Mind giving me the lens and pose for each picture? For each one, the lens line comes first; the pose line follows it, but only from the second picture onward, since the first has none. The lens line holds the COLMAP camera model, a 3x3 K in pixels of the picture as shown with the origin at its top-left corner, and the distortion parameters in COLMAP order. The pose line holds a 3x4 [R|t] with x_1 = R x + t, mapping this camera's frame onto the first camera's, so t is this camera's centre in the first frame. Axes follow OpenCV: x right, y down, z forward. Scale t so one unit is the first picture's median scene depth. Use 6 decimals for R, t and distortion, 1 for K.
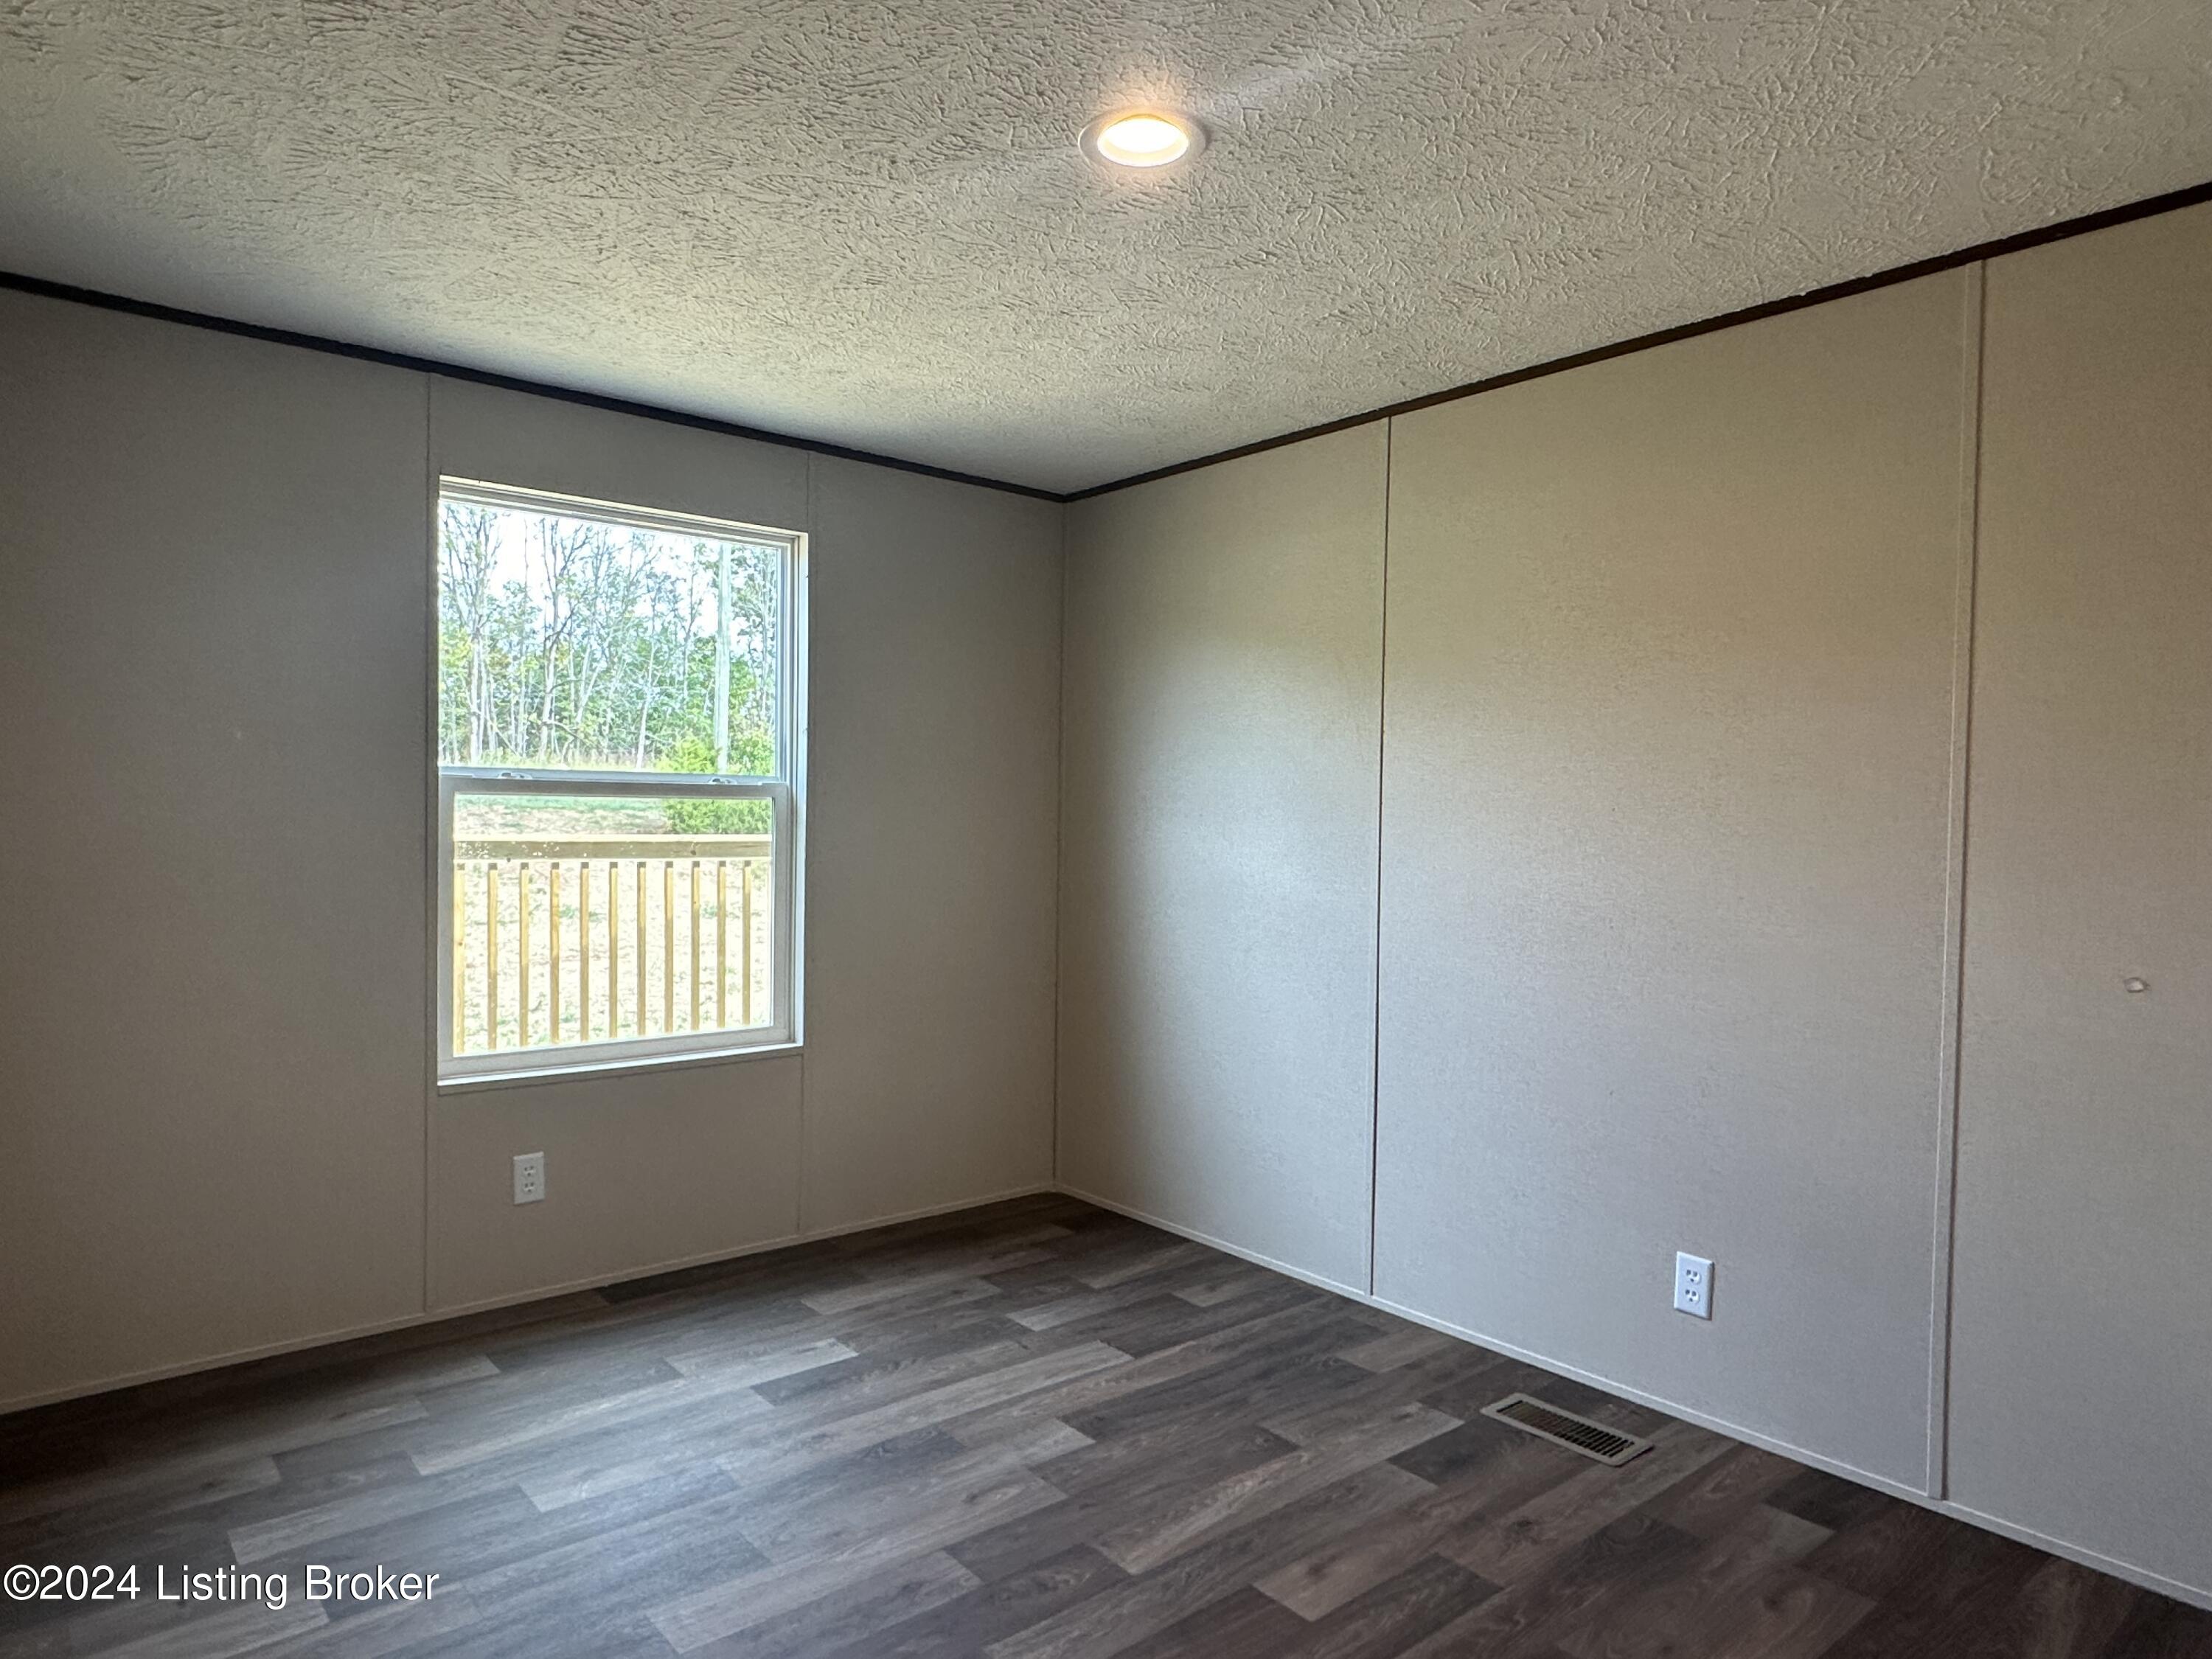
lens RADIAL K [[1371.8, 0, 1094.8], [0, 1371.8, 789.5], [0, 0, 1]] dist [-0.002536, 0.017806]
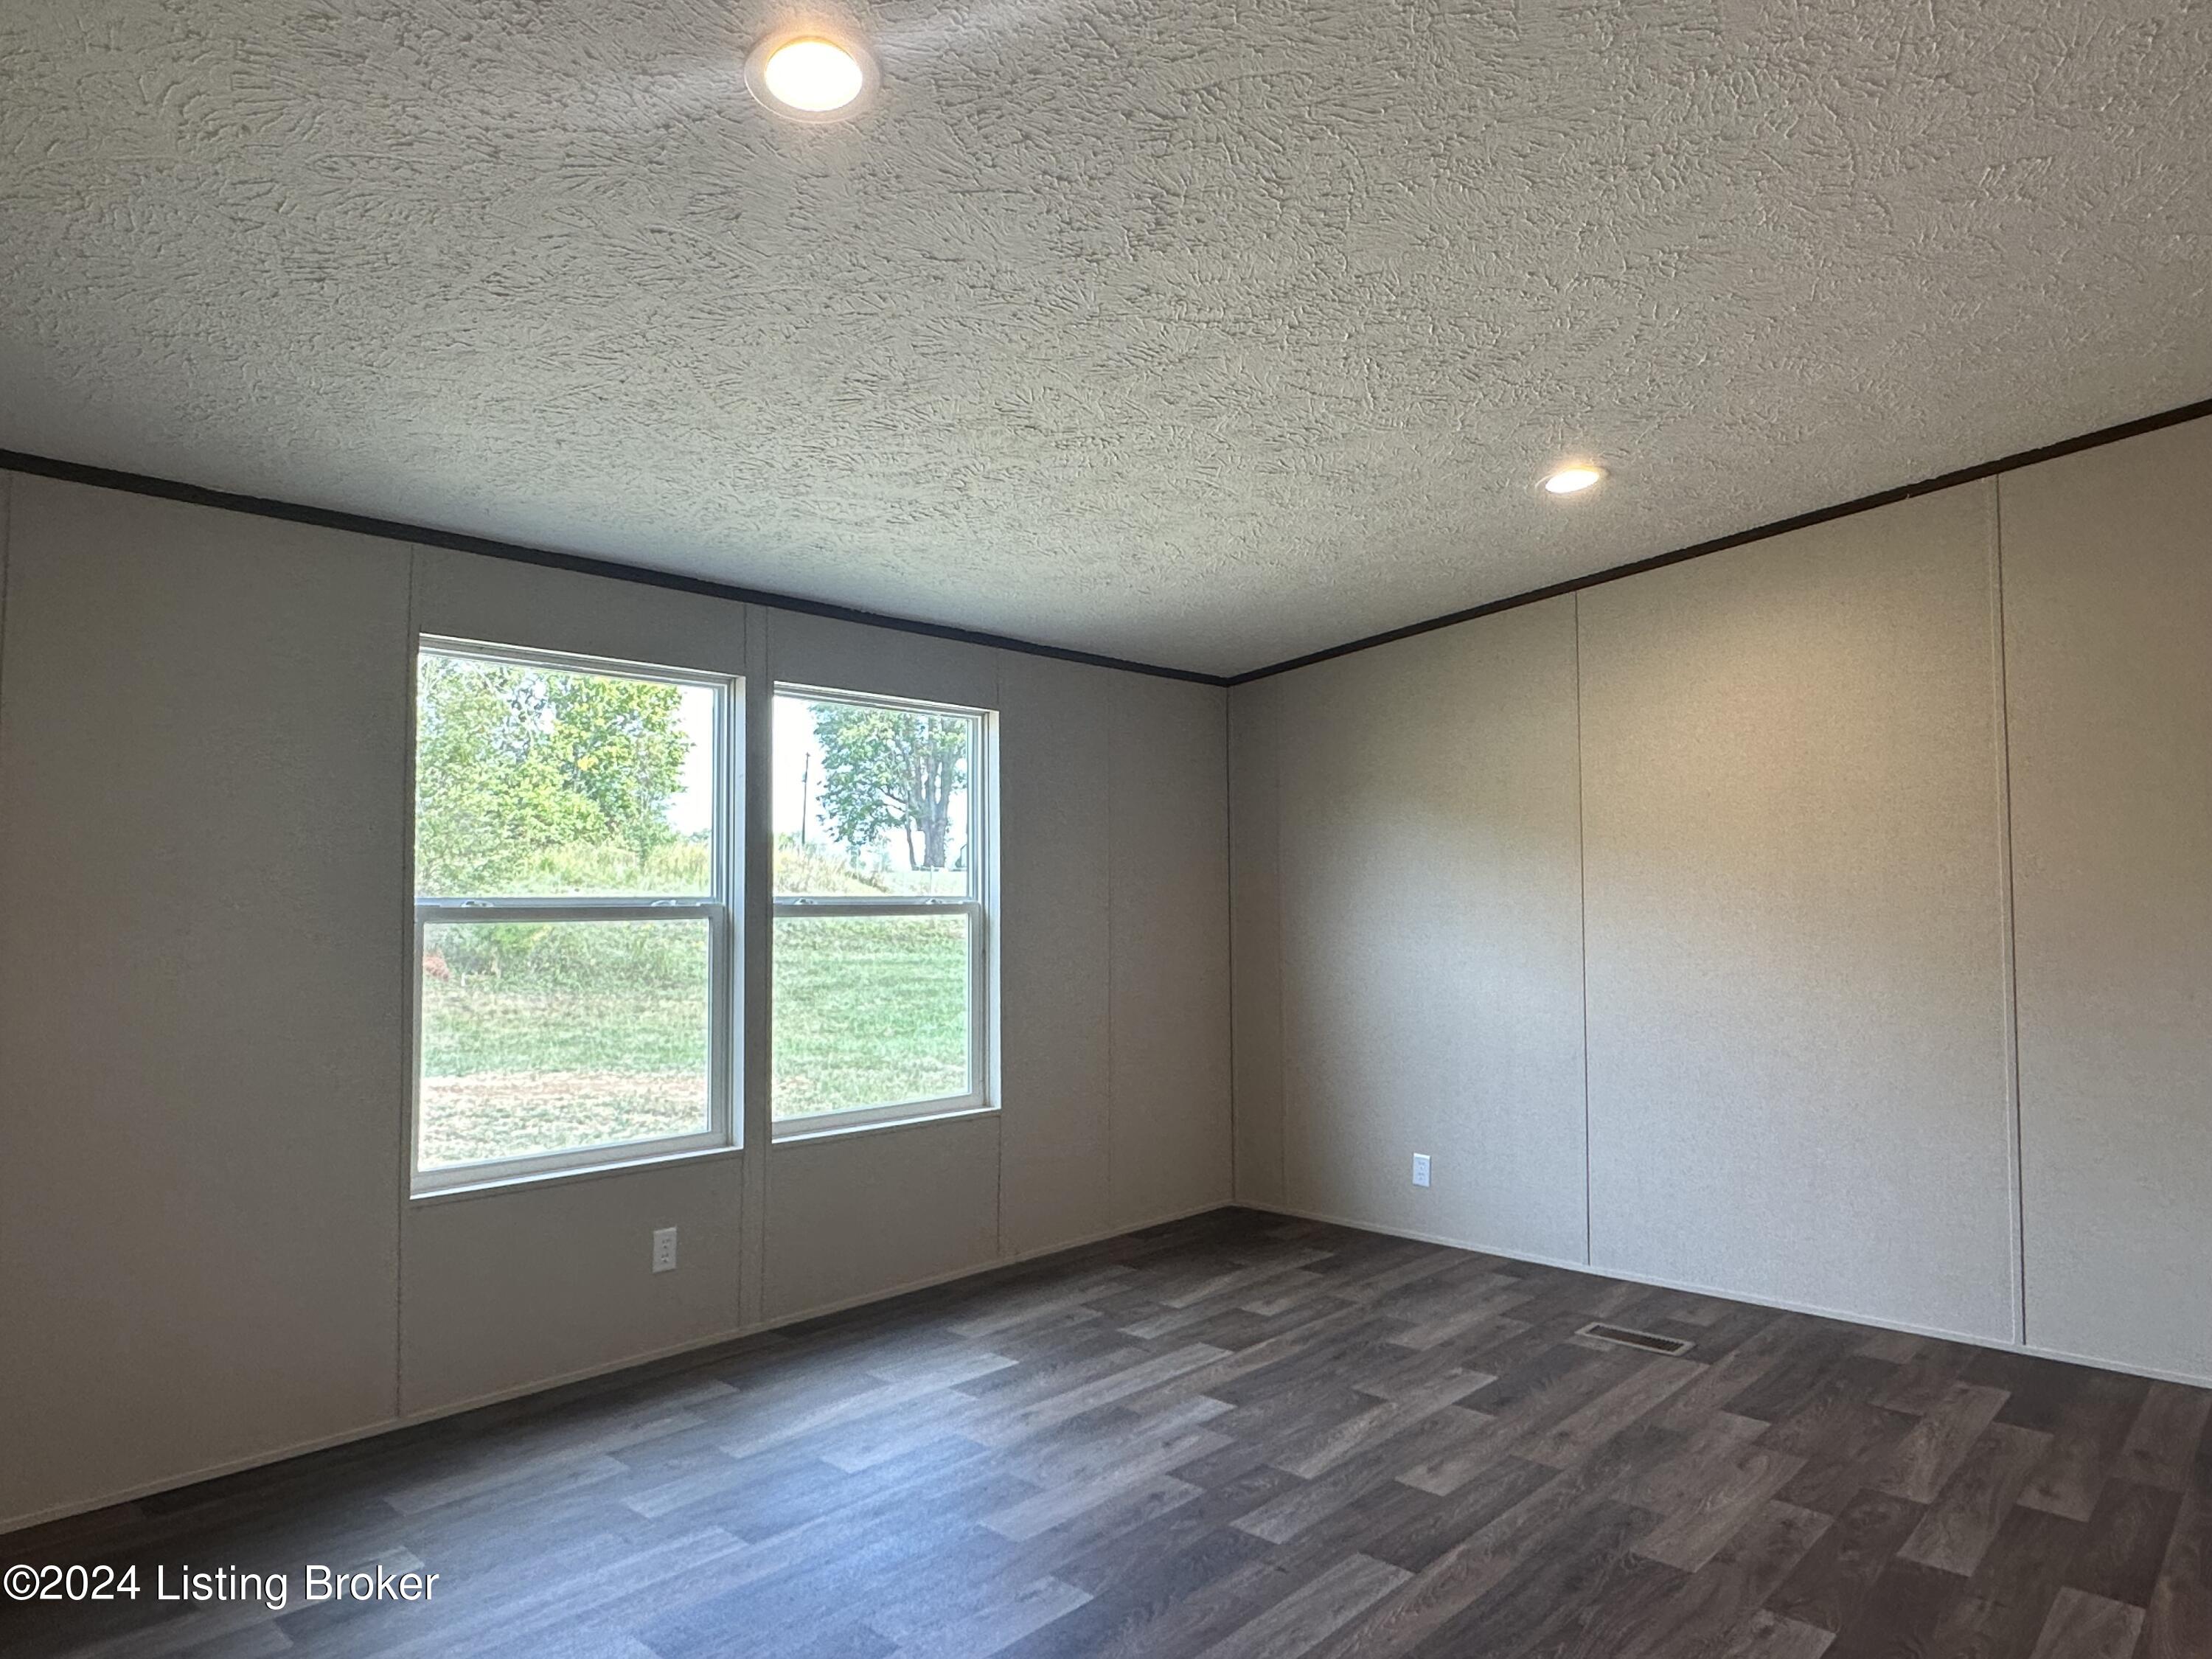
lens RADIAL K [[1330.9, 0, 1094.3], [0, 1330.9, 851.5], [0, 0, 1]] dist [0.000409, -0.001849]
pose [[0.993310, -0.015458, 0.114436, -0.269630], [0.019253, 0.999298, -0.032132, -0.016980], [-0.113859, 0.034120, 0.992911, -0.267164]]
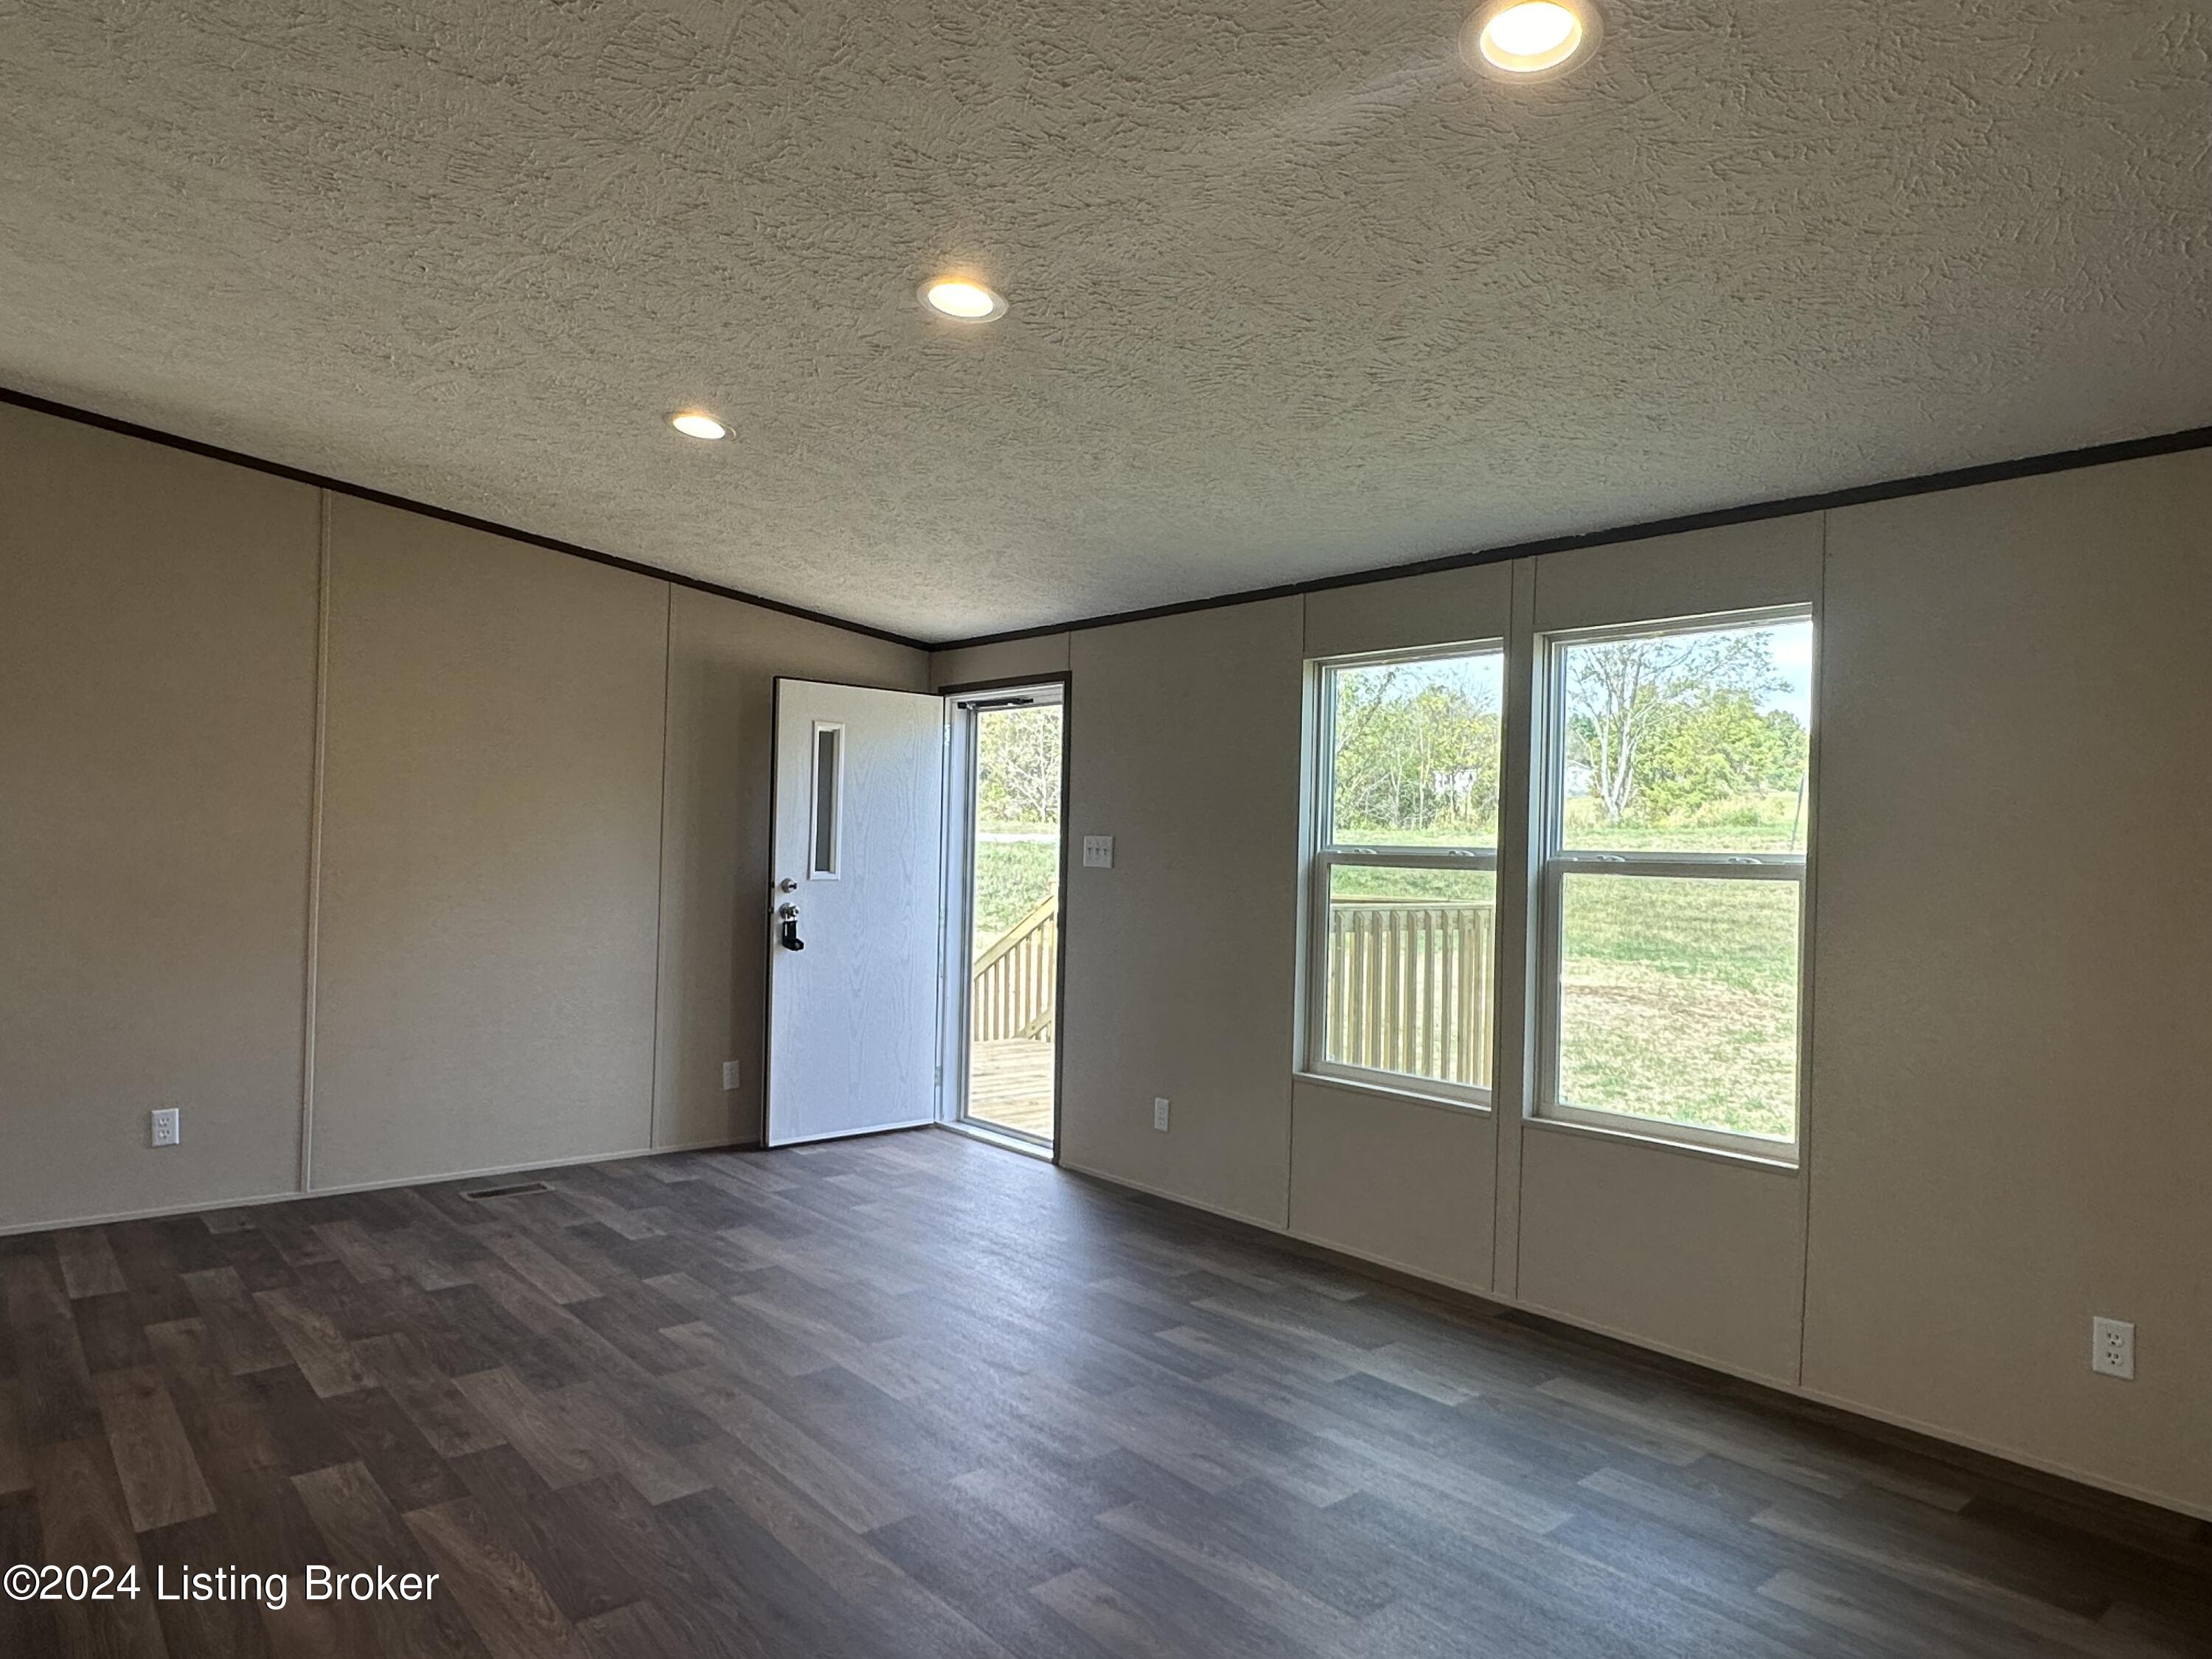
lens RADIAL K [[1344.9, 0, 1106.0], [0, 1344.9, 829.5], [0, 0, 1]] dist [0.004720, 0.000726]
pose [[0.020061, -0.038112, -0.999072, 1.011418], [-0.021500, 0.999026, -0.038542, 0.012583], [0.999568, 0.022254, 0.019223, 0.801397]]
